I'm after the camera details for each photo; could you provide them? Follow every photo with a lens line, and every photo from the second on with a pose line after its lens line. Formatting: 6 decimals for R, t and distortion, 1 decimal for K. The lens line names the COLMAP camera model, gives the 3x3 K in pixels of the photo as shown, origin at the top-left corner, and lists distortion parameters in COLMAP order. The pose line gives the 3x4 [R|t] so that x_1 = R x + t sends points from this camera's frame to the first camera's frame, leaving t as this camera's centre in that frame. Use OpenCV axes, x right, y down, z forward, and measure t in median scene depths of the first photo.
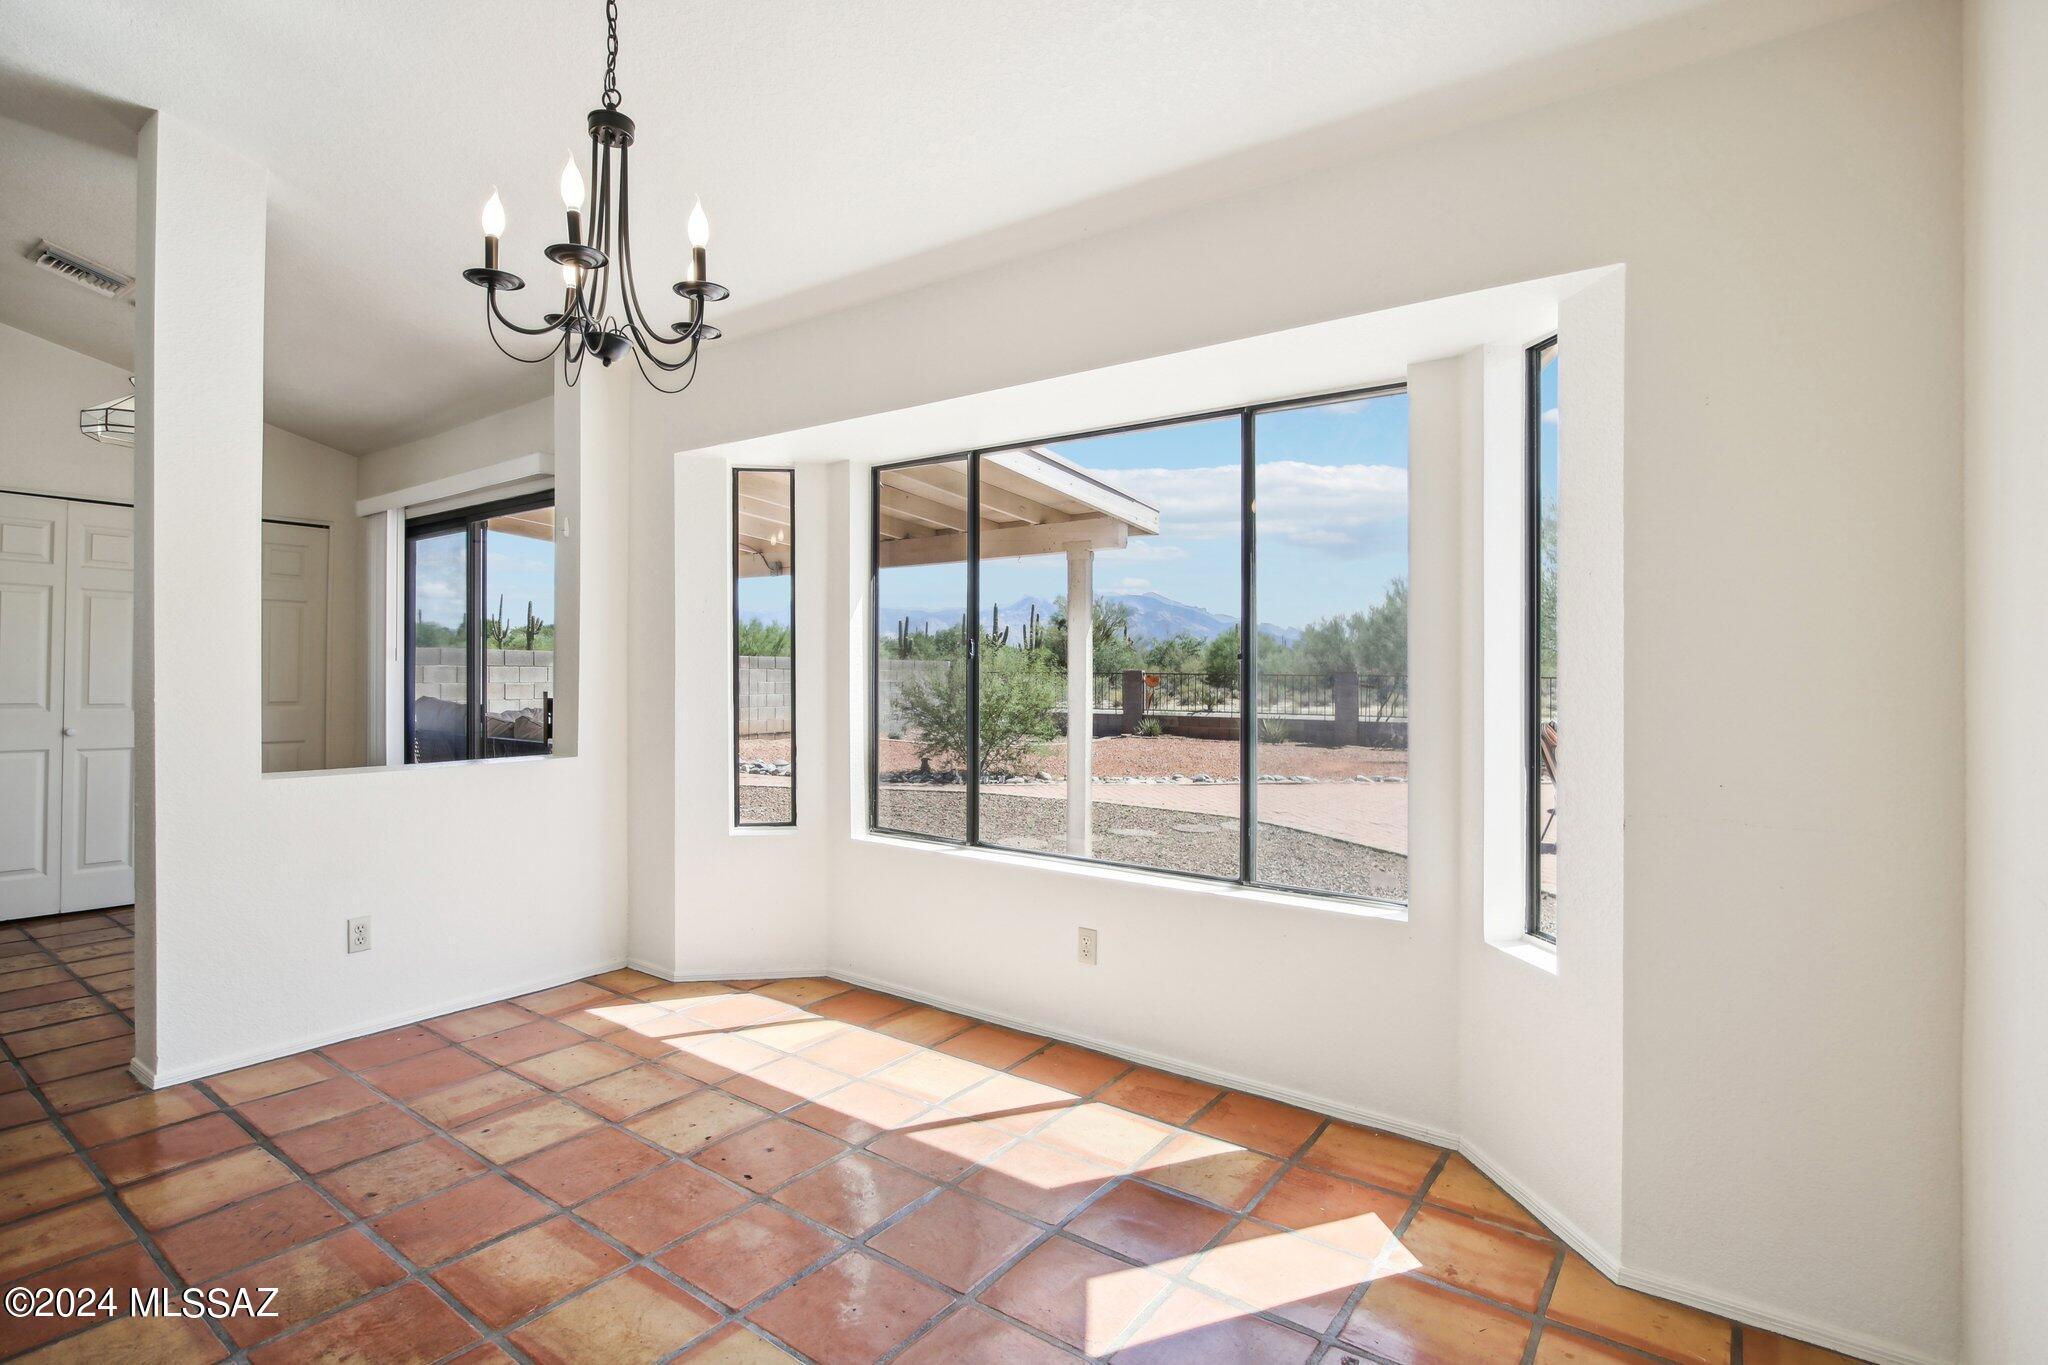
lens RADIAL K [[968.4, 0, 980.3], [0, 968.4, 672.9], [0, 0, 1]] dist [-0.012947, 0.003160]
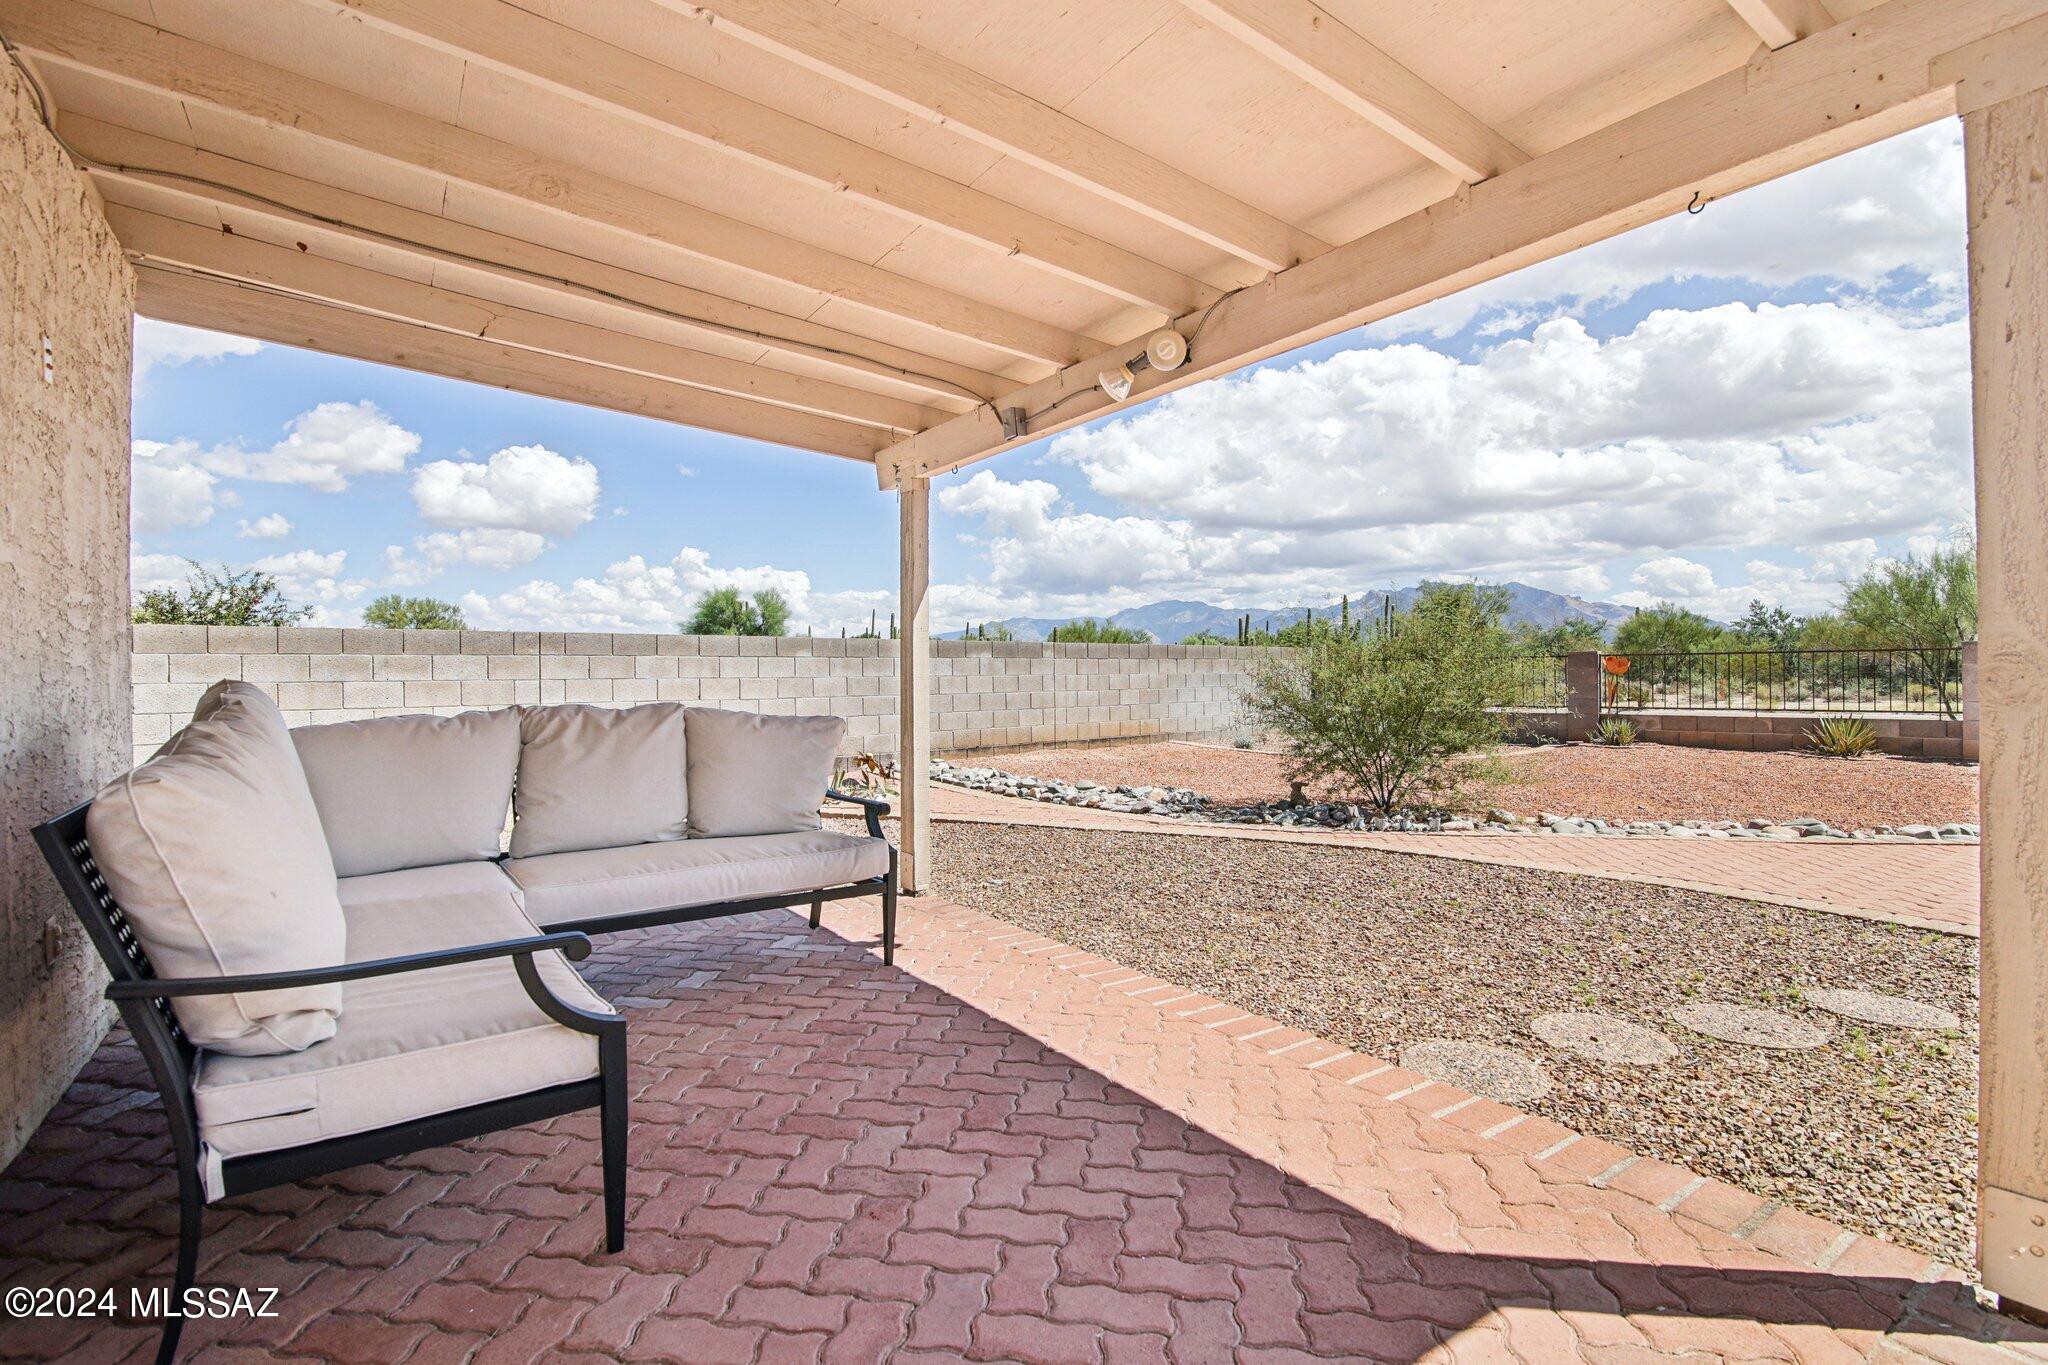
lens RADIAL K [[968.4, 0, 1047.7], [0, 968.4, 673.1], [0, 0, 1]] dist [-0.012947, 0.003160]
pose [[0.961129, -0.017996, -0.275513, -0.086738], [0.017421, 0.999838, -0.004533, 0.033209], [0.275550, -0.000443, 0.961287, 0.754051]]
